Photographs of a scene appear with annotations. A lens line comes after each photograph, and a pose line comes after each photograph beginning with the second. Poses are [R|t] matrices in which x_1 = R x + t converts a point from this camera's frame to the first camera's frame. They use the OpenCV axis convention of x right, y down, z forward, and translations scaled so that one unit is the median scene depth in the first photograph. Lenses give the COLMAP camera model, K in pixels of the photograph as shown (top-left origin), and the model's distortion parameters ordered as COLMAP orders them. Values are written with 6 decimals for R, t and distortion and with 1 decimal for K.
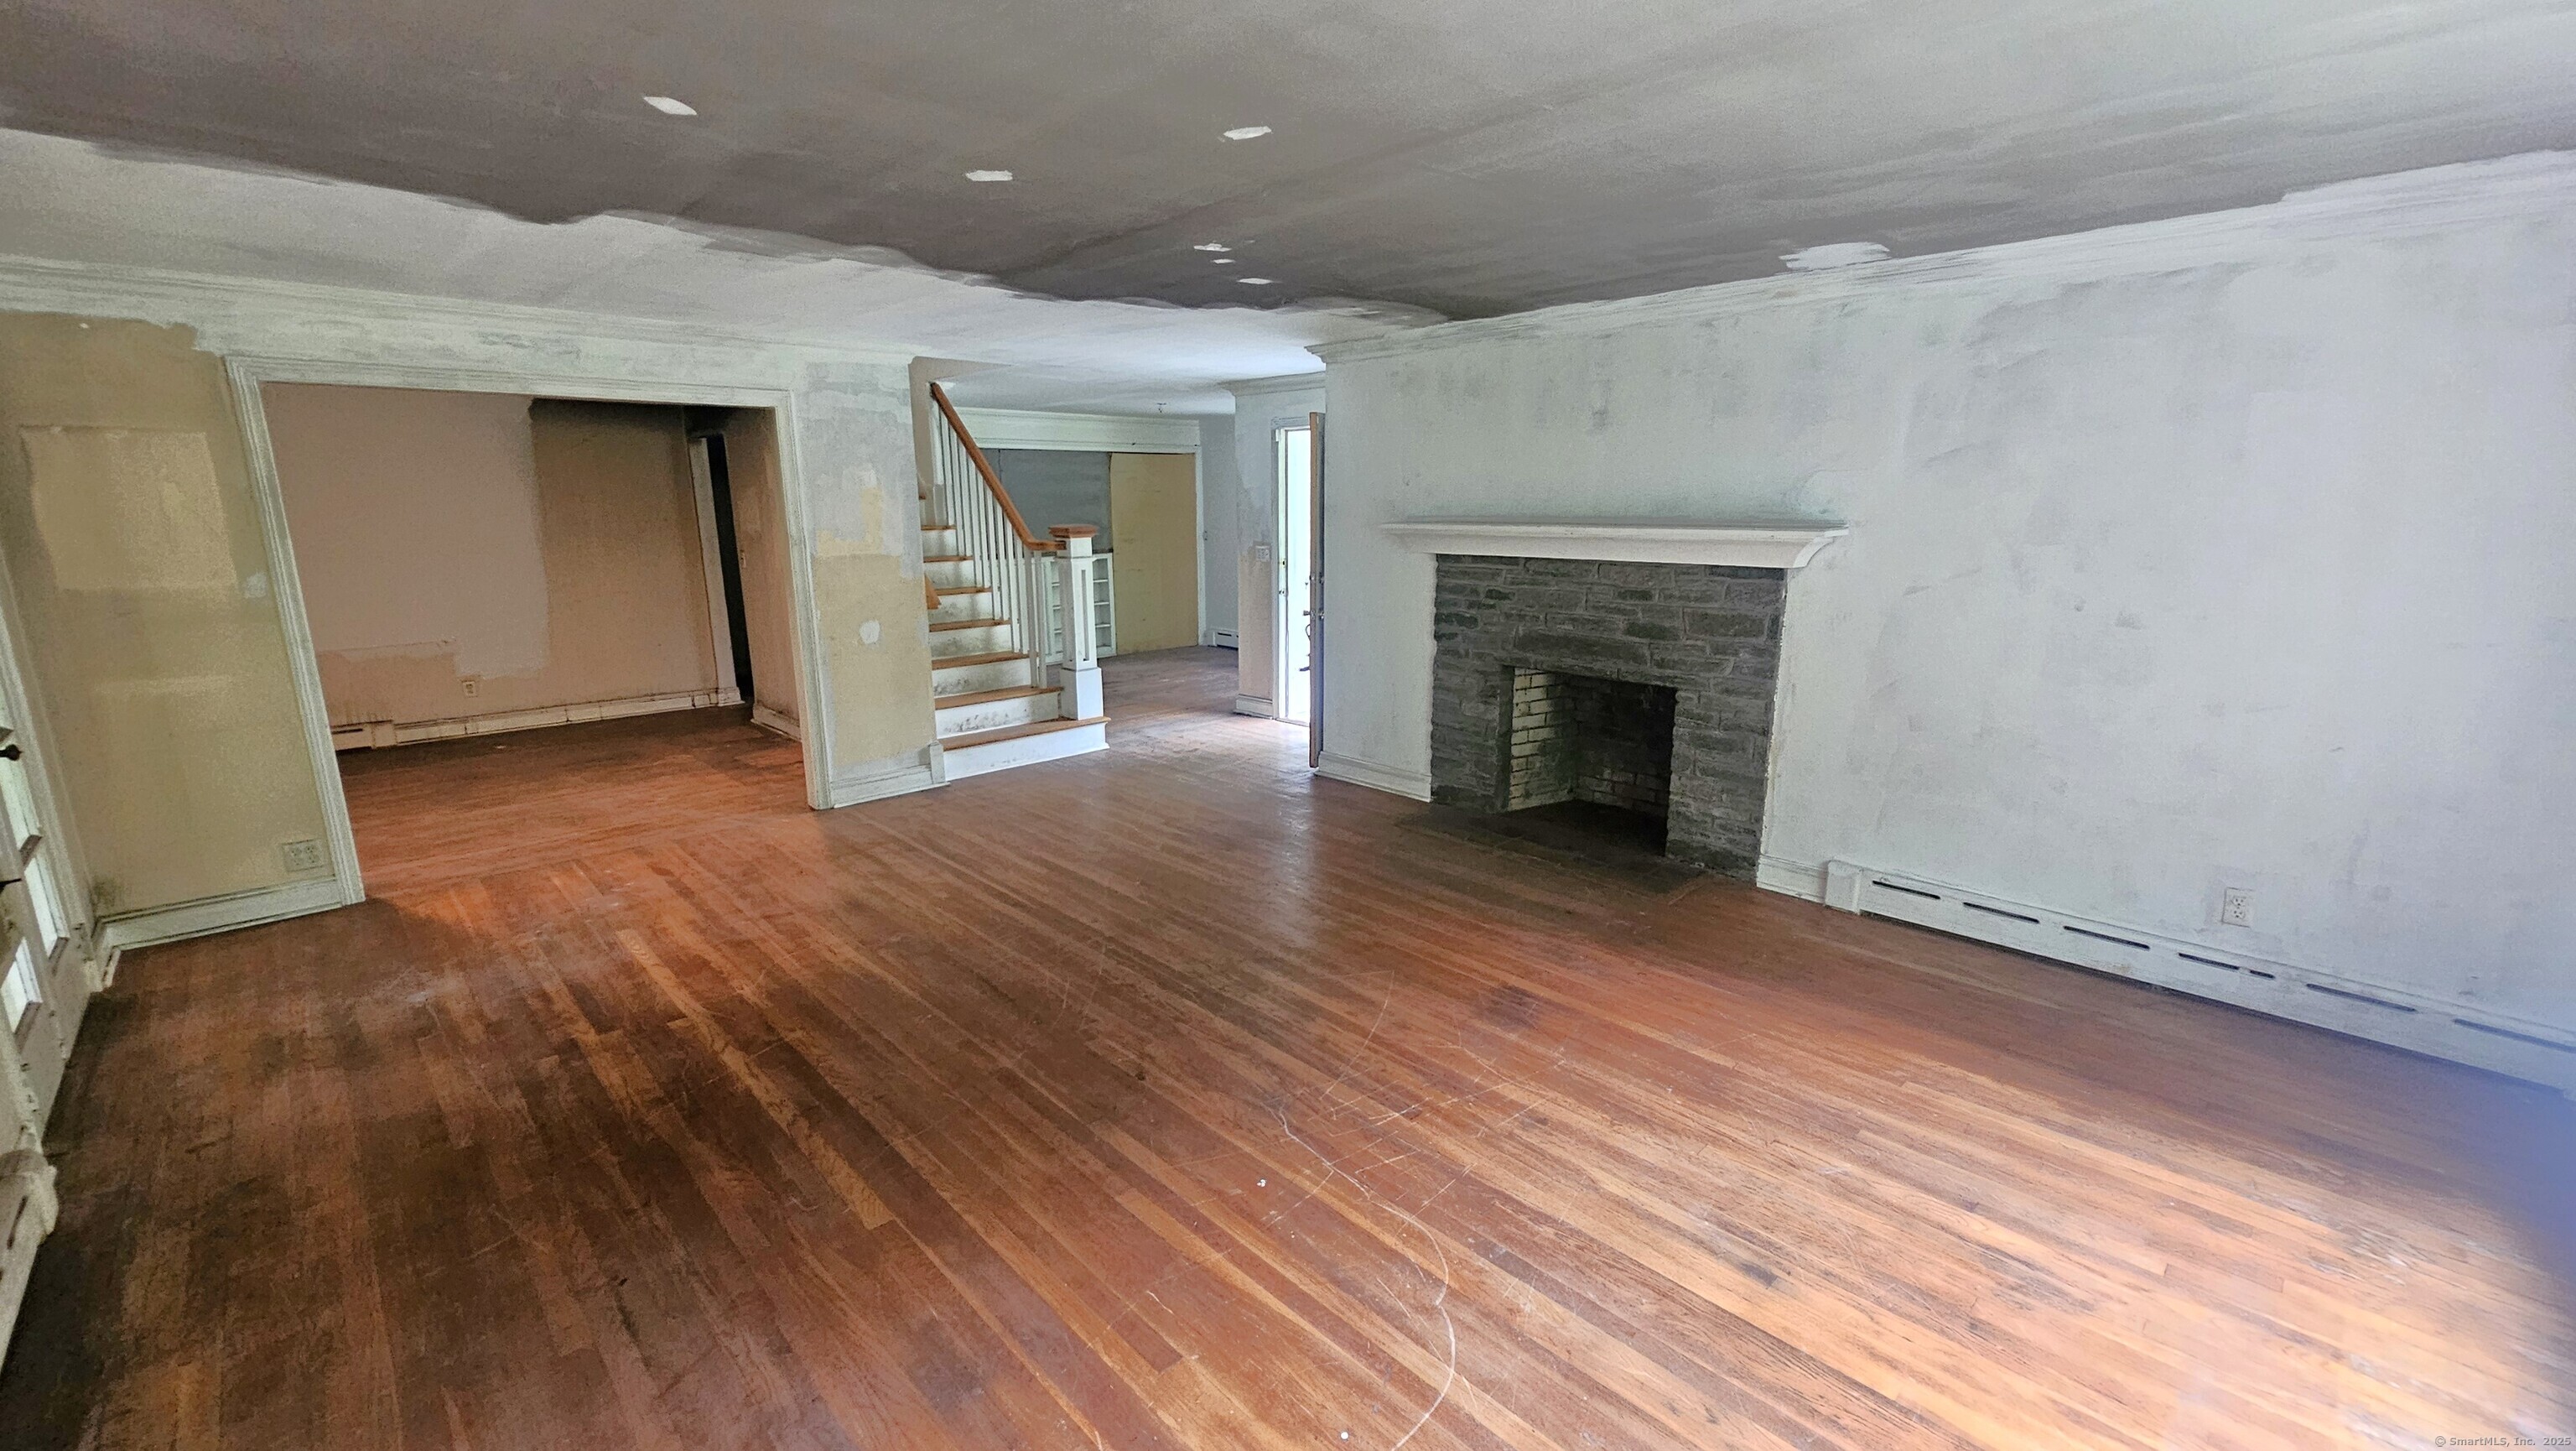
lens RADIAL K [[1050.2, 0, 1276.2], [0, 1050.2, 727.2], [0, 0, 1]] dist [0.001416, -0.000498]
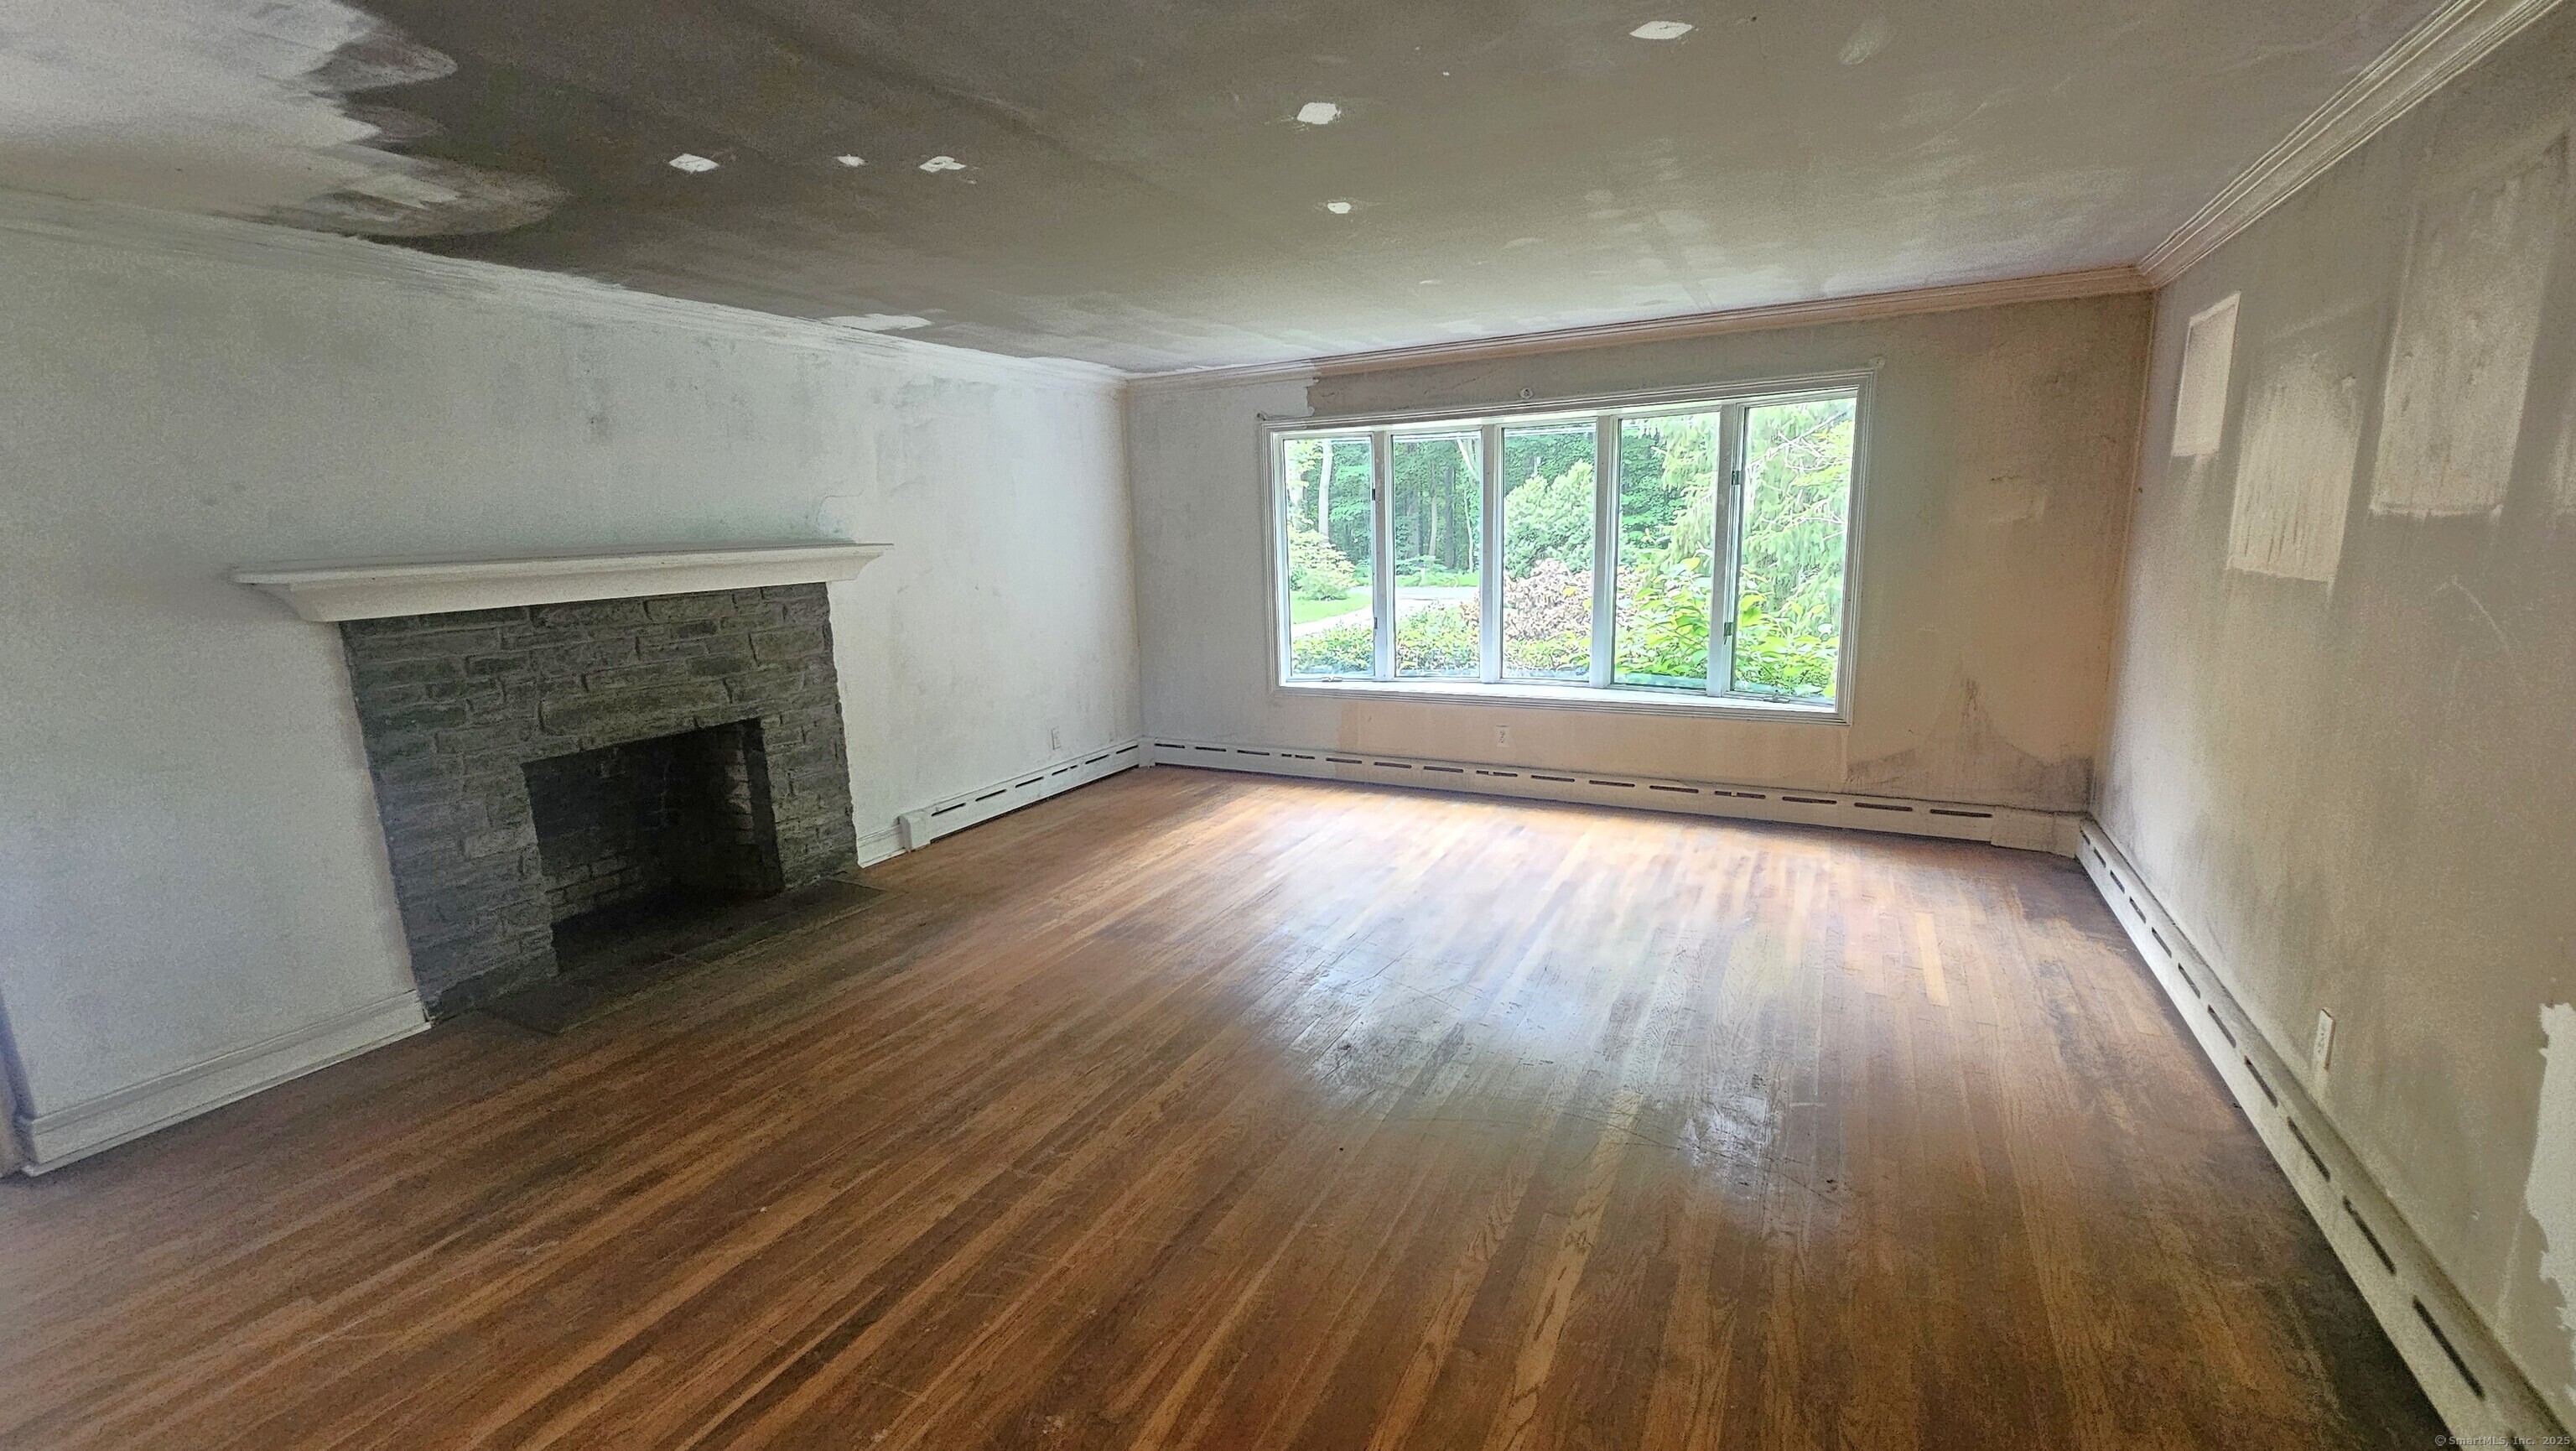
lens RADIAL K [[1050.2, 0, 1284.3], [0, 1050.2, 726.0], [0, 0, 1]] dist [0.001416, -0.000498]
pose [[-0.317060, -0.168210, 0.933369, -0.715417], [0.236435, 0.939054, 0.249550, -0.166005], [-0.918461, 0.299804, -0.257966, 0.858767]]
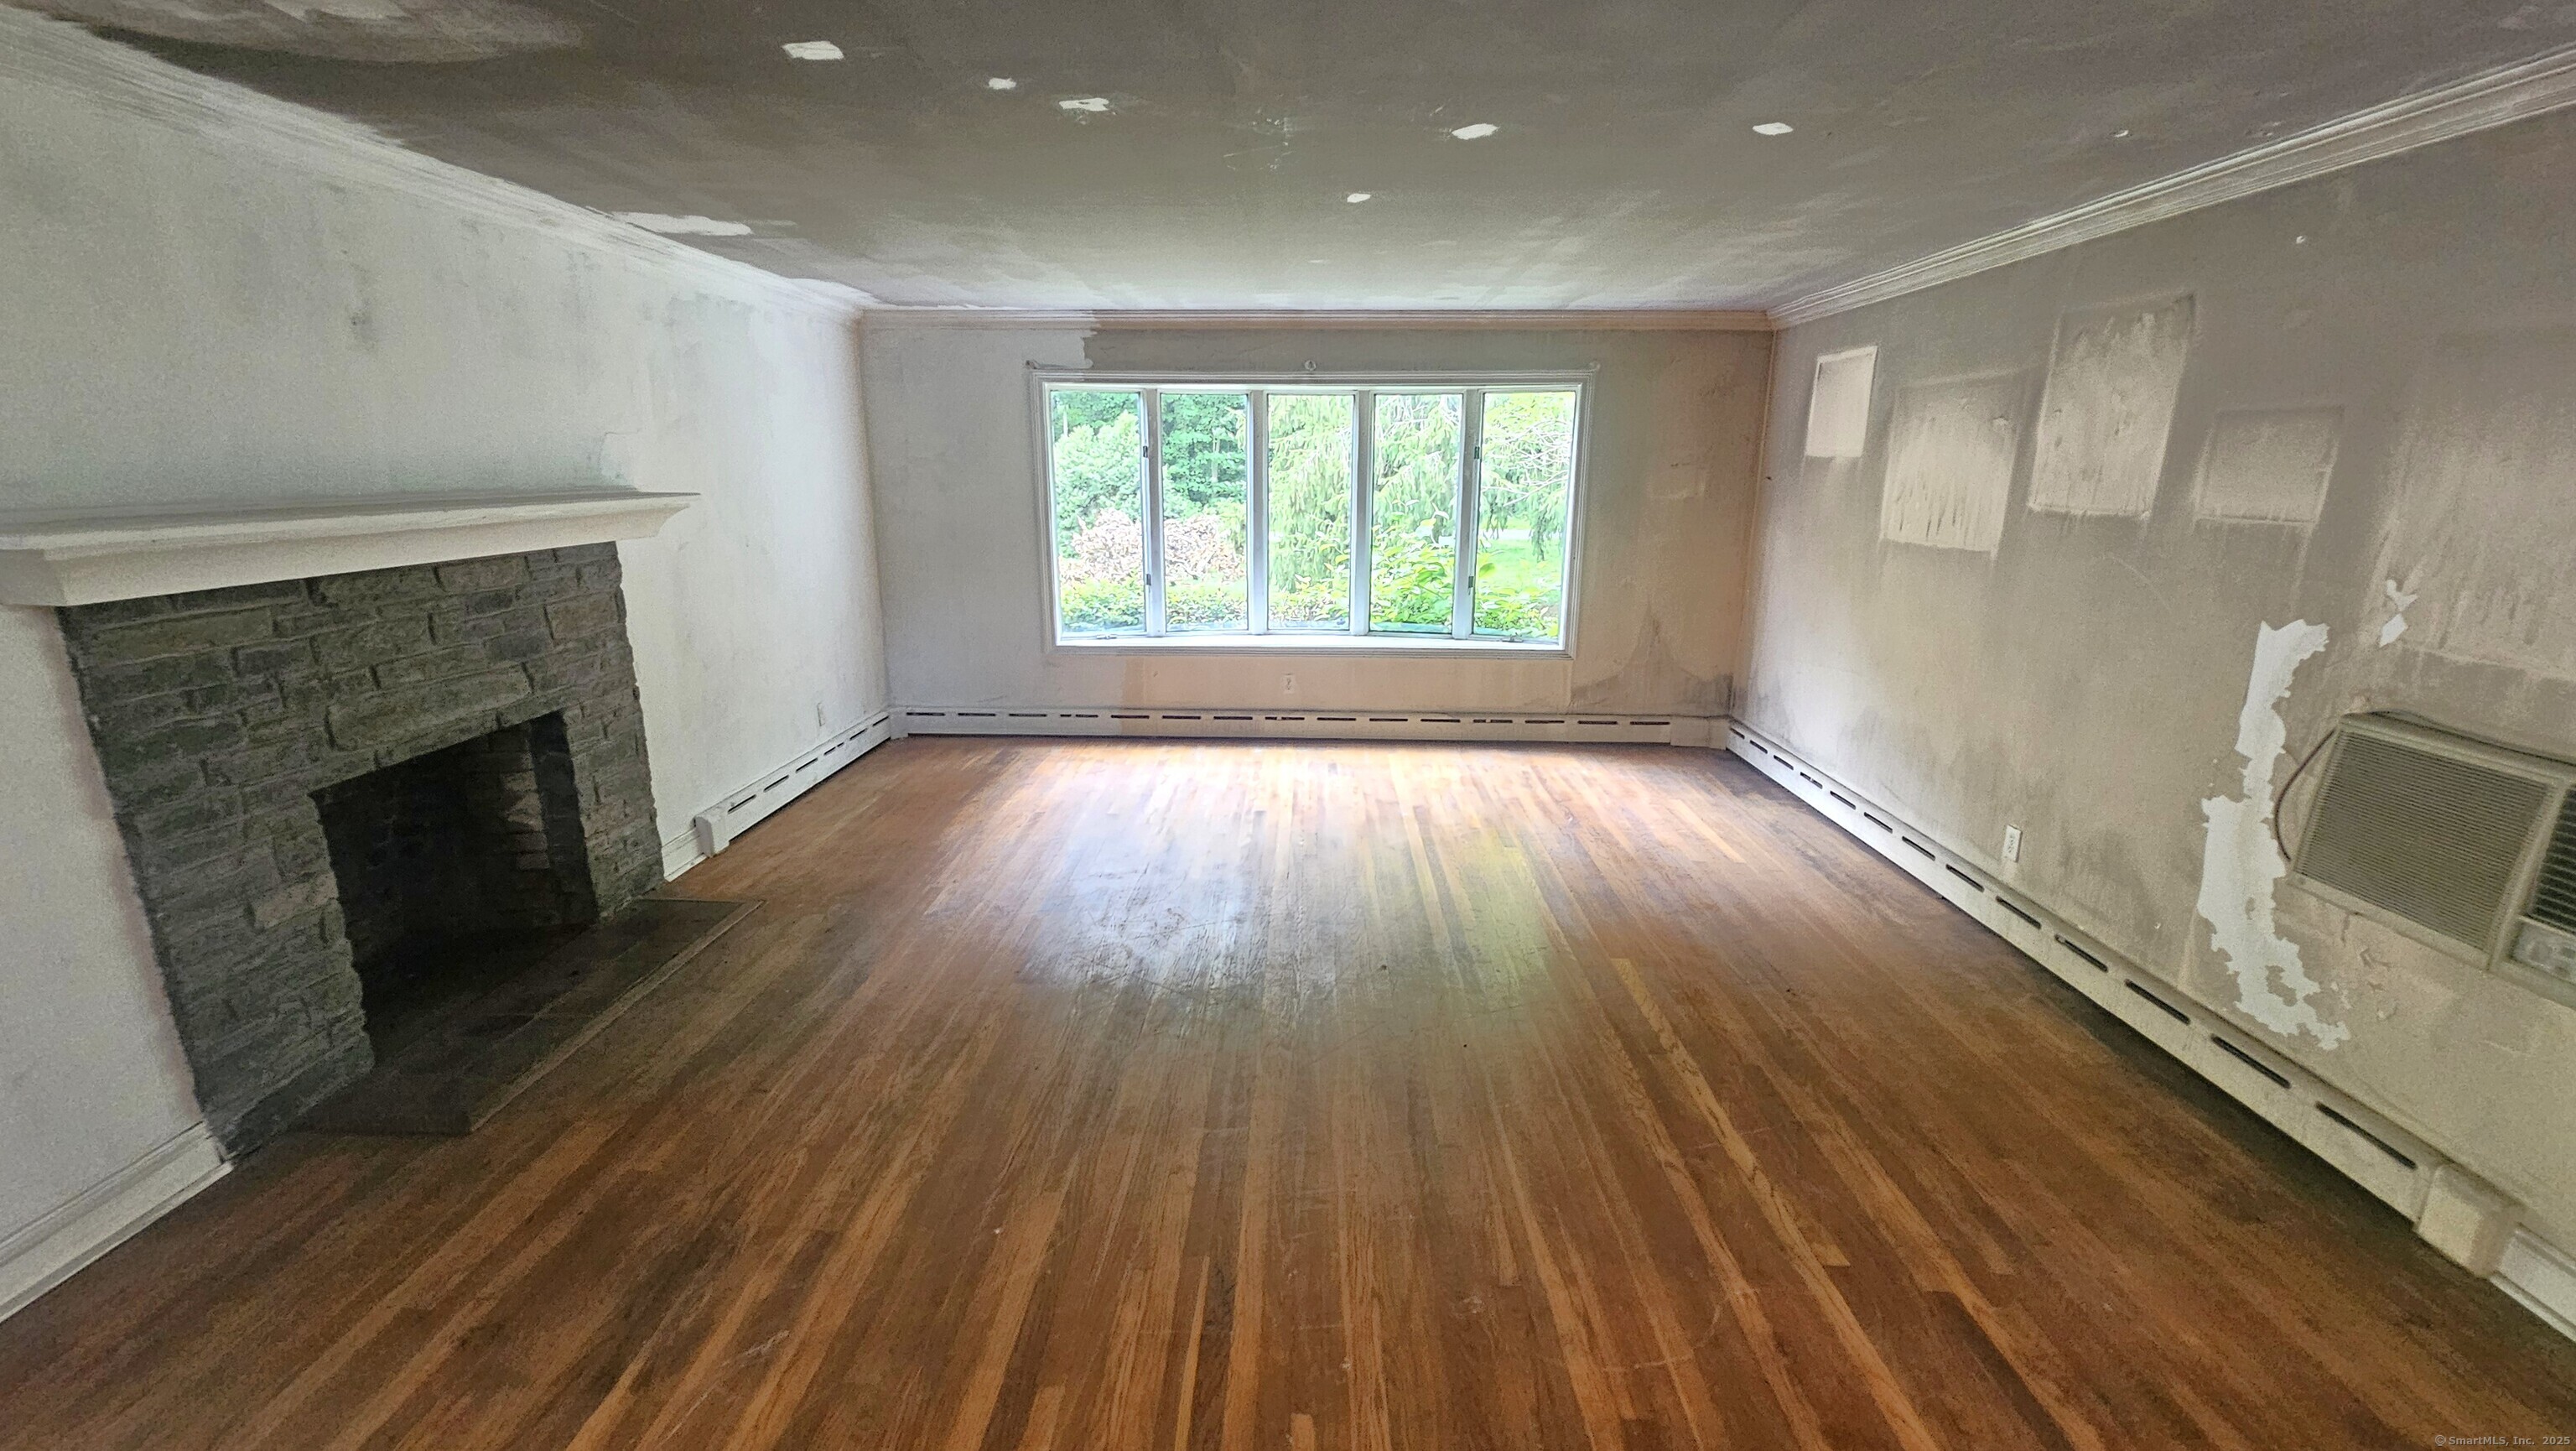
lens RADIAL K [[1050.2, 0, 1285.5], [0, 1050.2, 723.4], [0, 0, 1]] dist [0.001416, -0.000498]
pose [[-0.704857, -0.172996, 0.687931, -0.560579], [0.149463, 0.911813, 0.382437, -0.259234], [-0.693424, 0.372384, -0.616841, 1.180530]]
